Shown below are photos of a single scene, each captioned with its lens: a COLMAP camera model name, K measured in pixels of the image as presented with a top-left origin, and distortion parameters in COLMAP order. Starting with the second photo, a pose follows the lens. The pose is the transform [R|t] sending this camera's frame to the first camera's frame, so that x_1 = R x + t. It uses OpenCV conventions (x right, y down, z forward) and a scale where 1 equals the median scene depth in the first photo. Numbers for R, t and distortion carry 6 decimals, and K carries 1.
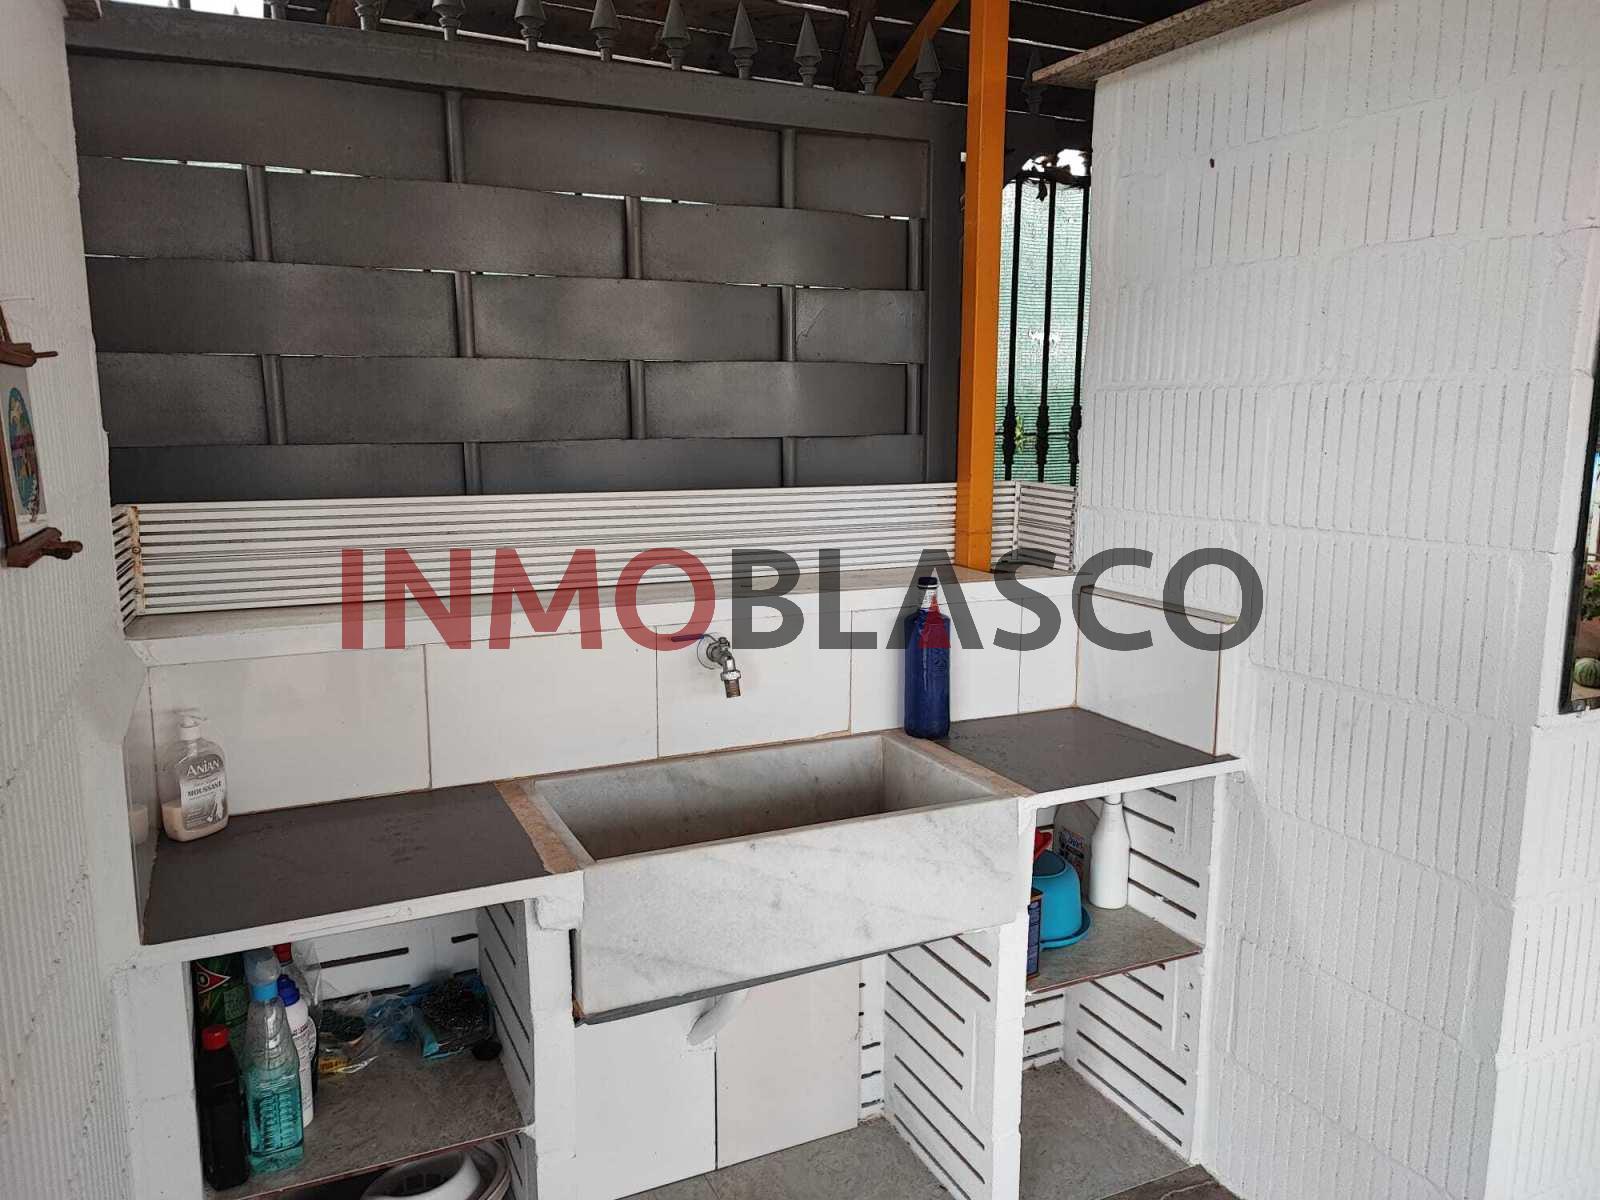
lens RADIAL K [[1158.2, 0, 804.6], [0, 1158.2, 579.5], [0, 0, 1]] dist [0.067653, -0.081154]
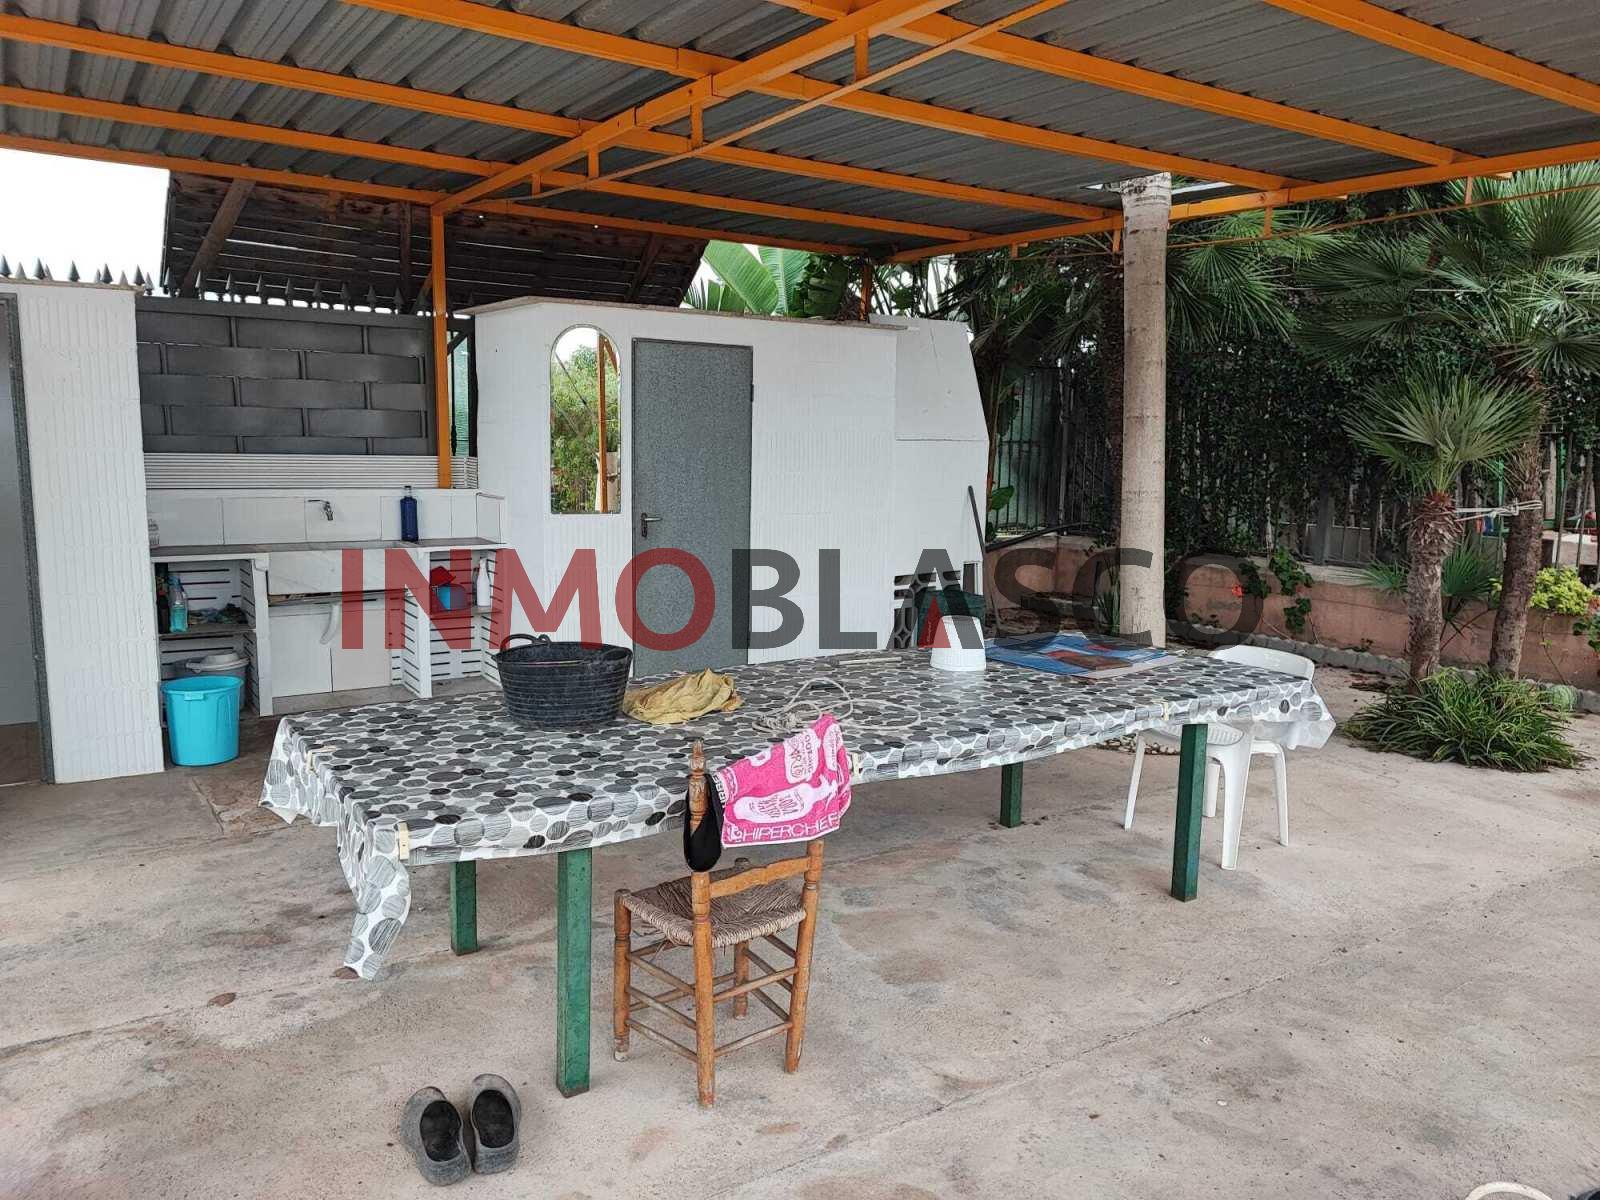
lens RADIAL K [[1158.2, 0, 804.6], [0, 1158.2, 579.5], [0, 0, 1]] dist [0.067653, -0.081154]
pose [[0.990191, -0.003319, 0.139680, 0.624968], [0.006855, 0.999668, -0.024841, 0.288246], [-0.139551, 0.025555, 0.989885, -1.858711]]
